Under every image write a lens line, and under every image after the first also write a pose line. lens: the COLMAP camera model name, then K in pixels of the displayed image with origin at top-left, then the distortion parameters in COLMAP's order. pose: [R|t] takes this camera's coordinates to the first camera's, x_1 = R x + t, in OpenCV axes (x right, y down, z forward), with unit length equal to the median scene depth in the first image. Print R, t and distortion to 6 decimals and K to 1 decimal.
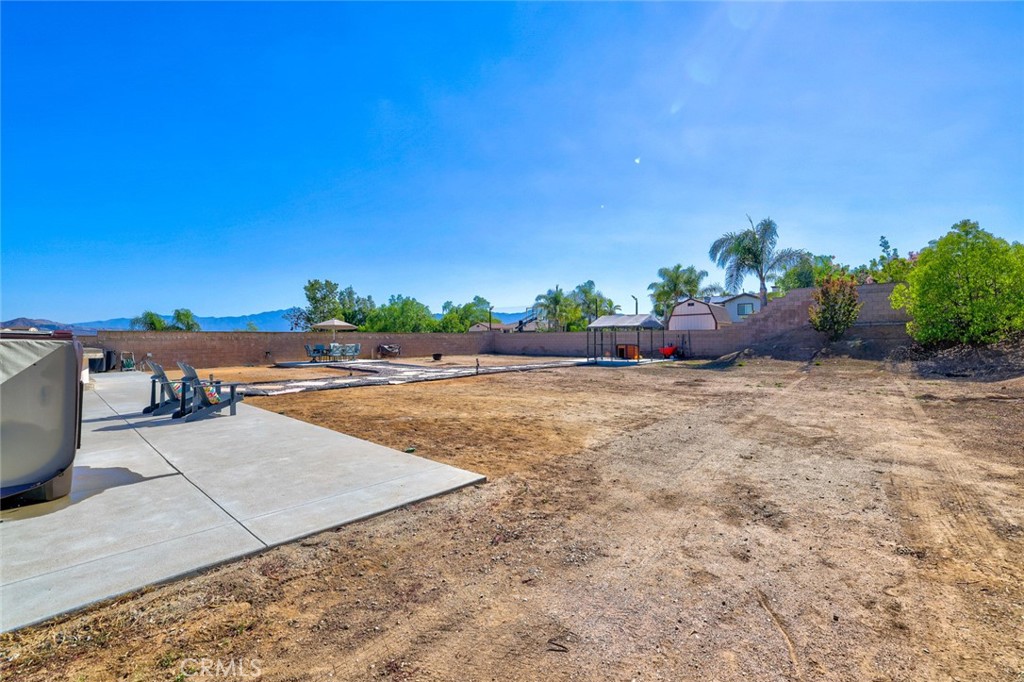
lens RADIAL K [[448.4, 0, 511.0], [0, 448.4, 335.3], [0, 0, 1]] dist [-0.045902, 0.016863]
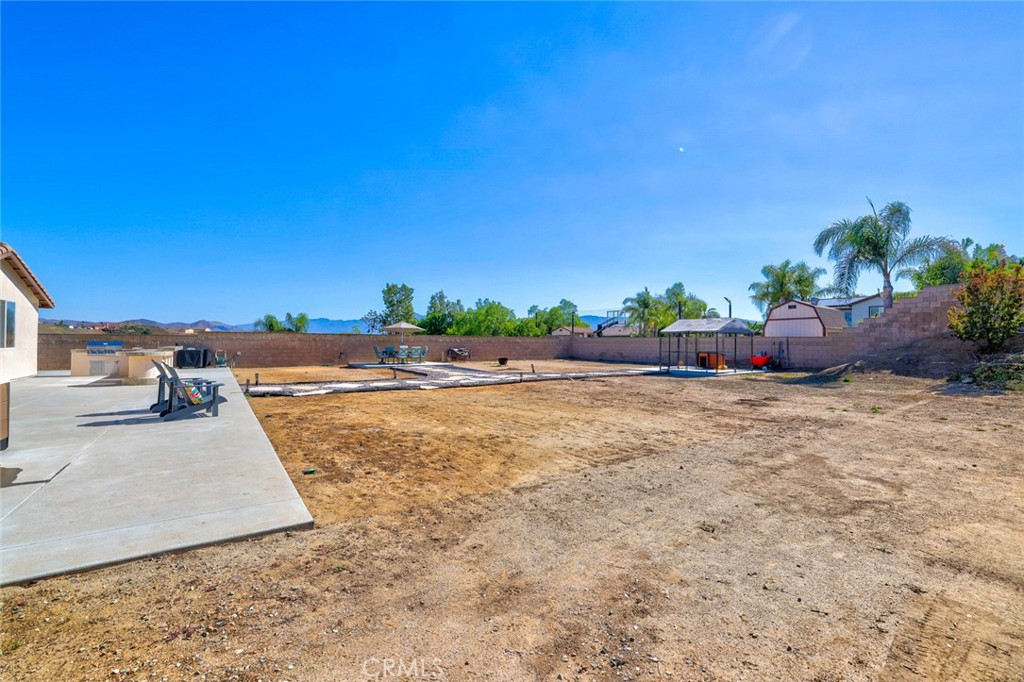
lens RADIAL K [[446.3, 0, 509.3], [0, 446.3, 344.2], [0, 0, 1]] dist [-0.043052, 0.015506]
pose [[0.972333, 0.015490, -0.233085, 0.084336], [-0.012853, 0.999835, 0.012830, -0.001663], [0.233245, -0.009479, 0.972372, 0.060975]]
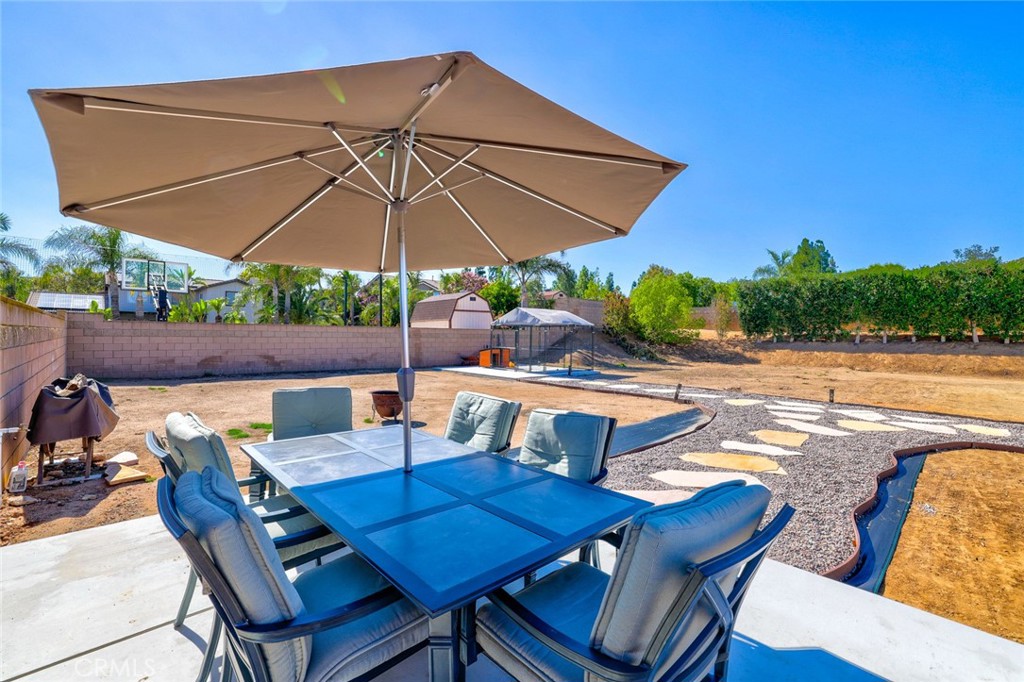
lens RADIAL K [[442.0, 0, 510.7], [0, 442.0, 334.0], [0, 0, 1]] dist [-0.047934, 0.016809]
pose [[0.067076, 0.010374, 0.997694, -0.495312], [-0.019516, 0.999768, -0.009083, 0.004261], [-0.997557, -0.018861, 0.067263, 1.003764]]
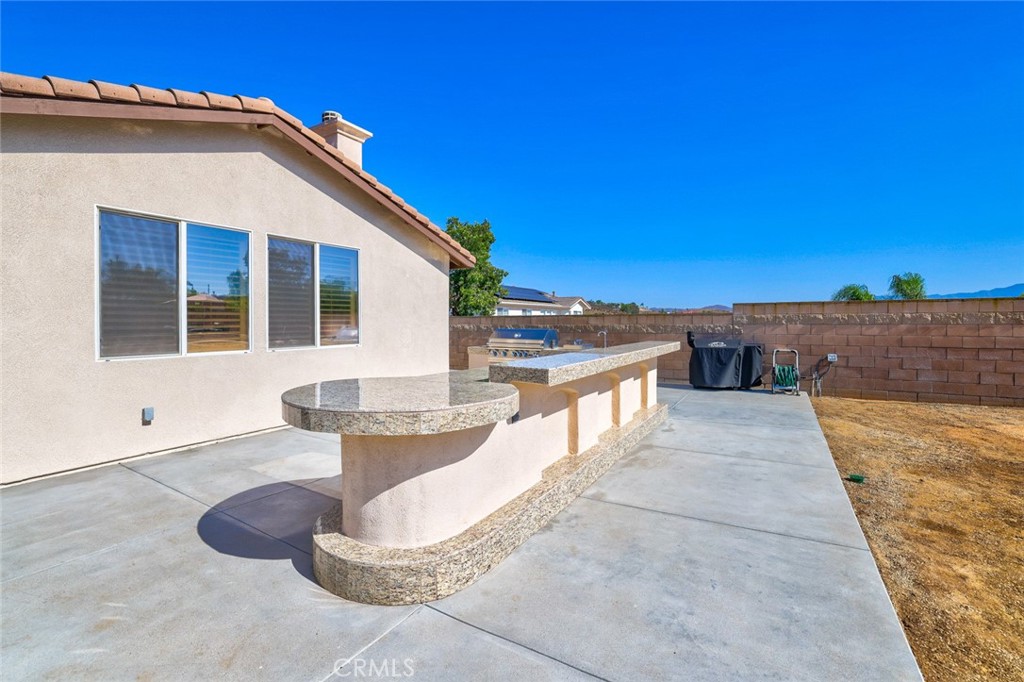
lens RADIAL K [[448.2, 0, 510.9], [0, 448.2, 321.1], [0, 0, 1]] dist [-0.048213, 0.021206]
pose [[0.195112, 0.005049, -0.980768, -0.389499], [0.008849, 0.999937, 0.006908, 0.002715], [0.980741, -0.010026, 0.195055, 0.507126]]
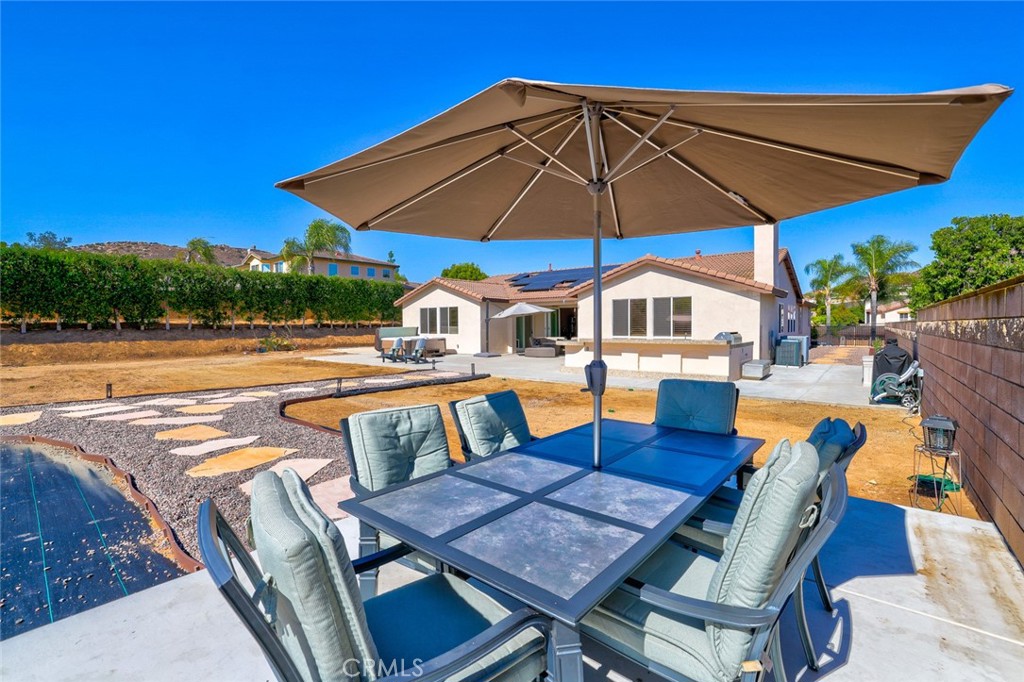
lens RADIAL K [[448.4, 0, 511.0], [0, 448.4, 335.3], [0, 0, 1]] dist [-0.045902, 0.016863]
pose [[-0.999163, 0.010938, -0.039426, -0.393177], [0.010434, 0.999862, 0.012960, 0.004417], [0.039562, 0.012537, -0.999138, 1.111079]]
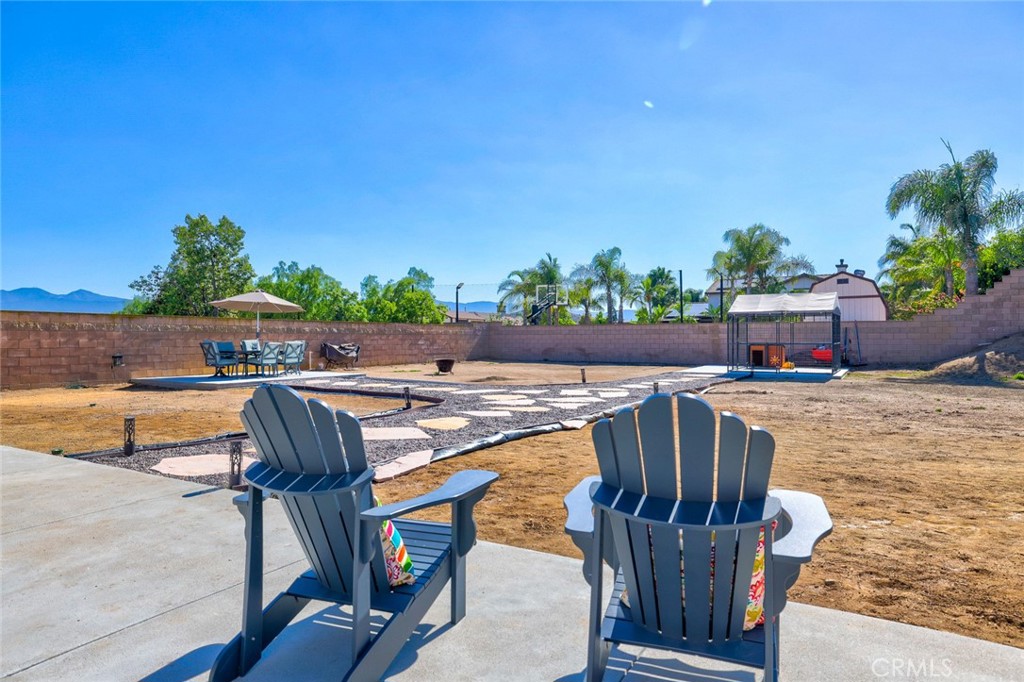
lens RADIAL K [[626.8, 0, 508.3], [0, 626.8, 336.1], [0, 0, 1]] dist [-0.006781, 0.002810]
pose [[0.982718, 0.006507, 0.184997, -0.255222], [-0.007082, 0.999972, 0.002450, 0.011026], [-0.184976, -0.003718, 0.982736, 0.255909]]
